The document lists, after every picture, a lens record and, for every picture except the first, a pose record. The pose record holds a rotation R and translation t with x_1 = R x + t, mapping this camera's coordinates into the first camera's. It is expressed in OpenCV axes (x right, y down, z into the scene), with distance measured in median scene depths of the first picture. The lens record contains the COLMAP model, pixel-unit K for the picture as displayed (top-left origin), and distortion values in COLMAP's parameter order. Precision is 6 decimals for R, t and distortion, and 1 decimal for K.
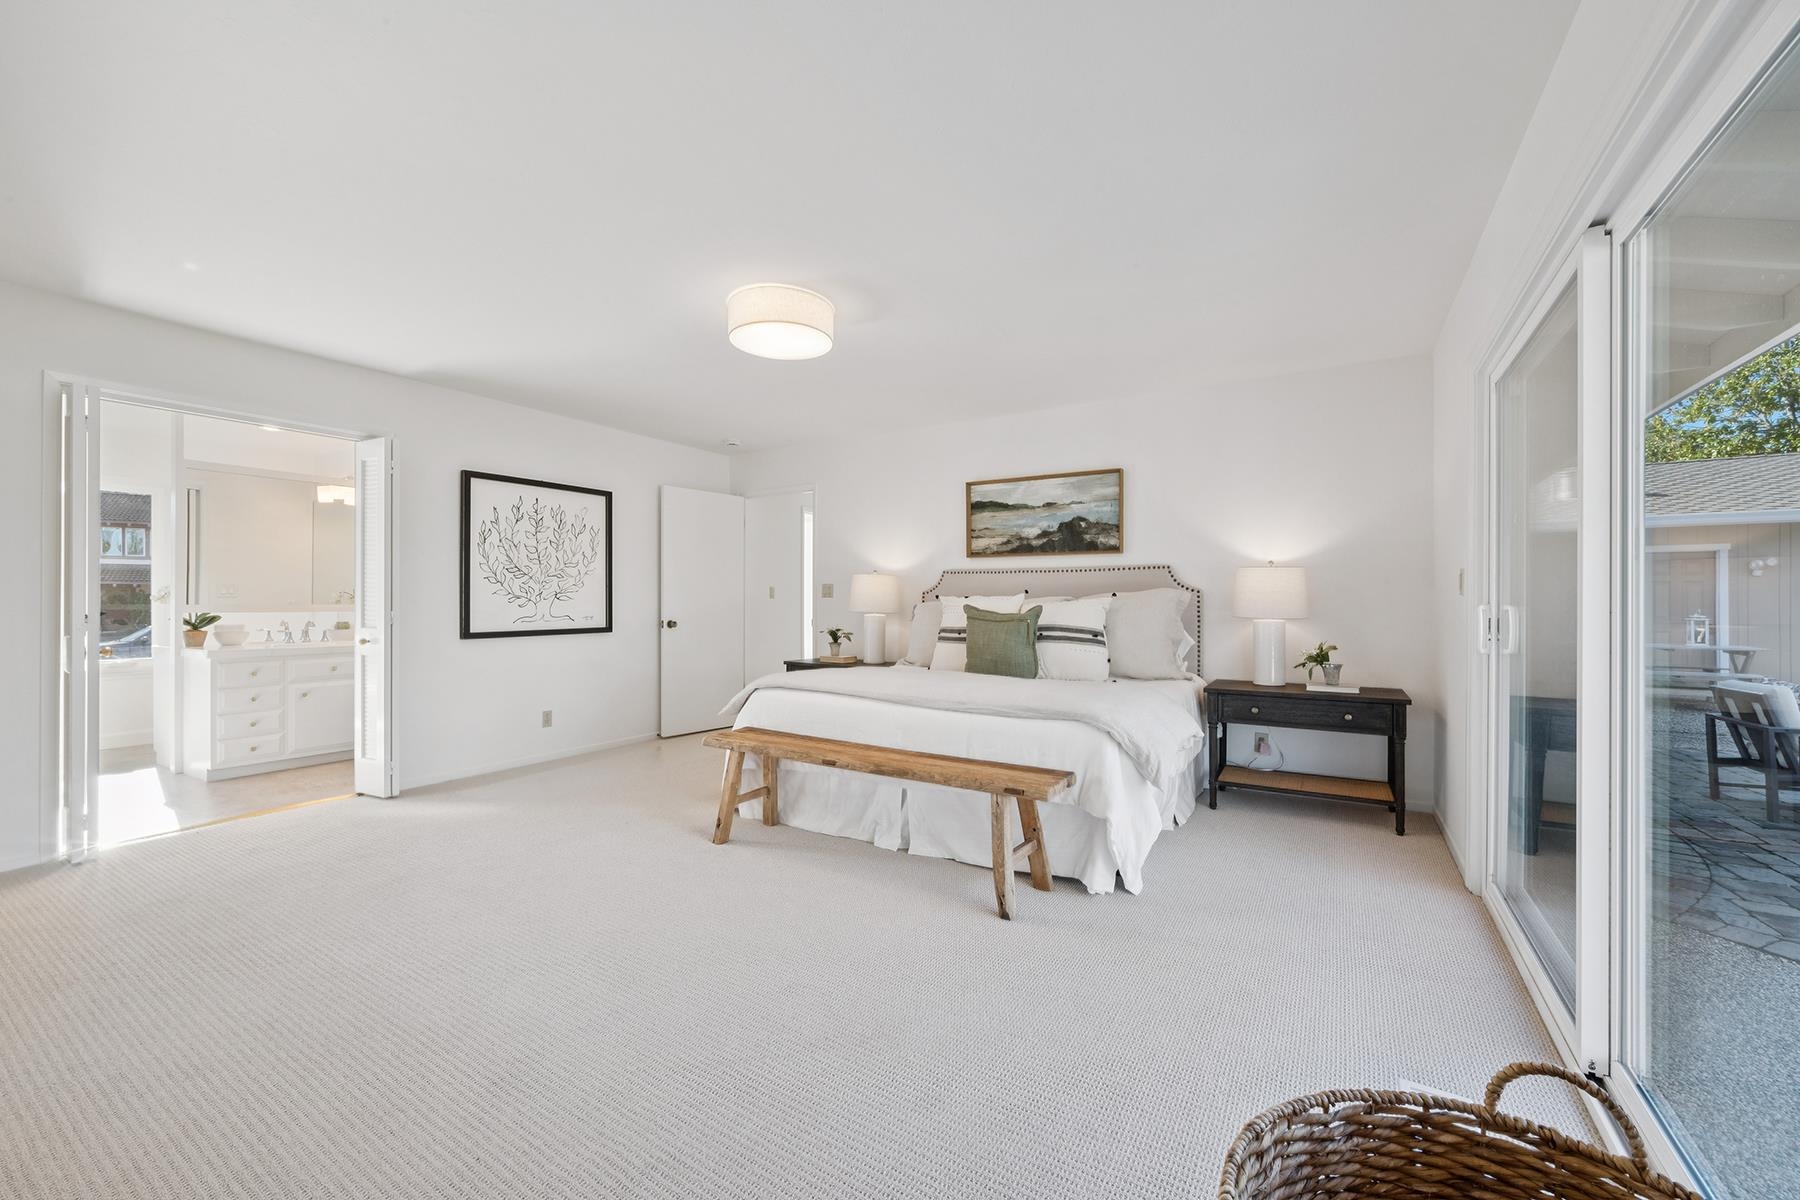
lens RADIAL K [[698.2, 0, 898.0], [0, 698.2, 601.7], [0, 0, 1]] dist [-0.002614, 0.000169]
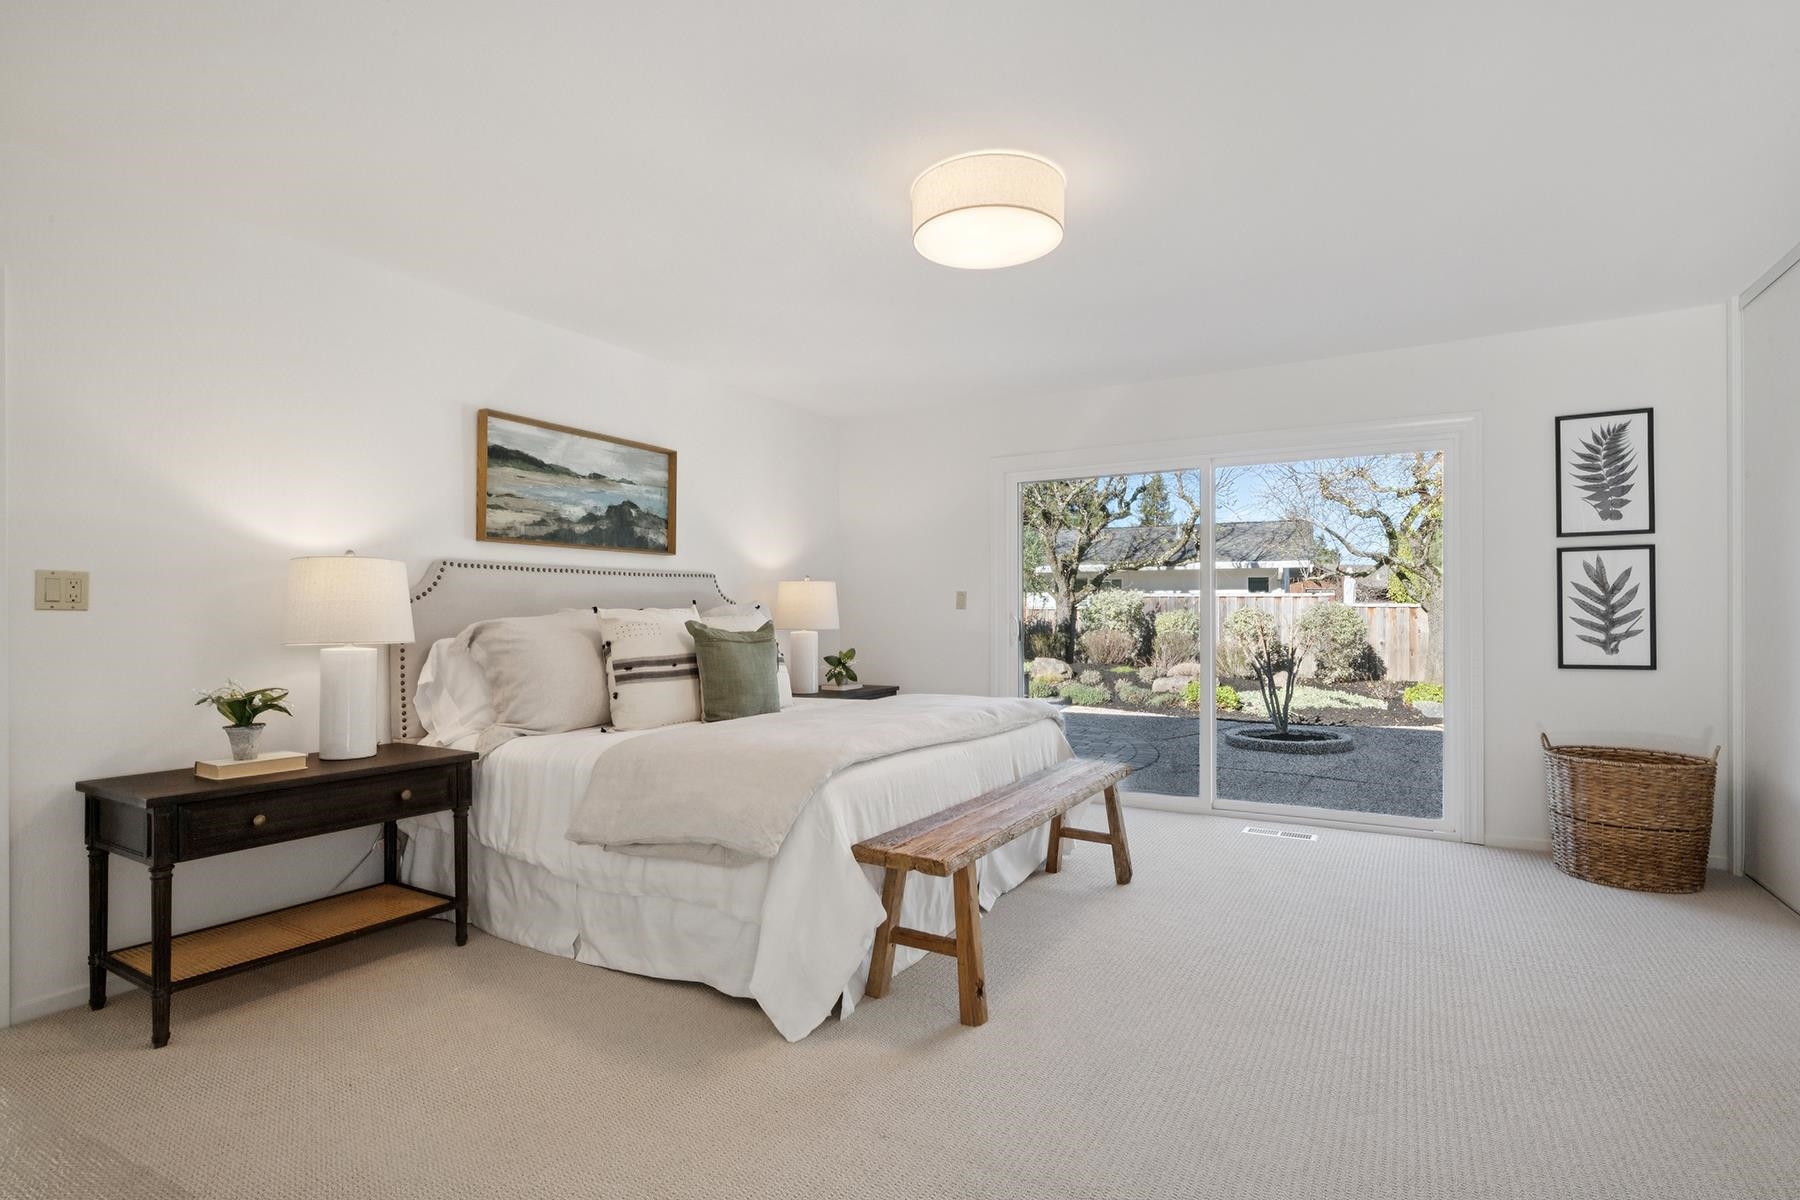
lens RADIAL K [[885.4, 0, 890.1], [0, 885.4, 600.7], [0, 0, 1]] dist [-0.003288, -0.000062]
pose [[-0.034582, 0.011720, 0.999333, -0.671396], [0.009775, 0.999887, -0.011388, -0.002988], [-0.999354, 0.009375, -0.034693, 0.741115]]
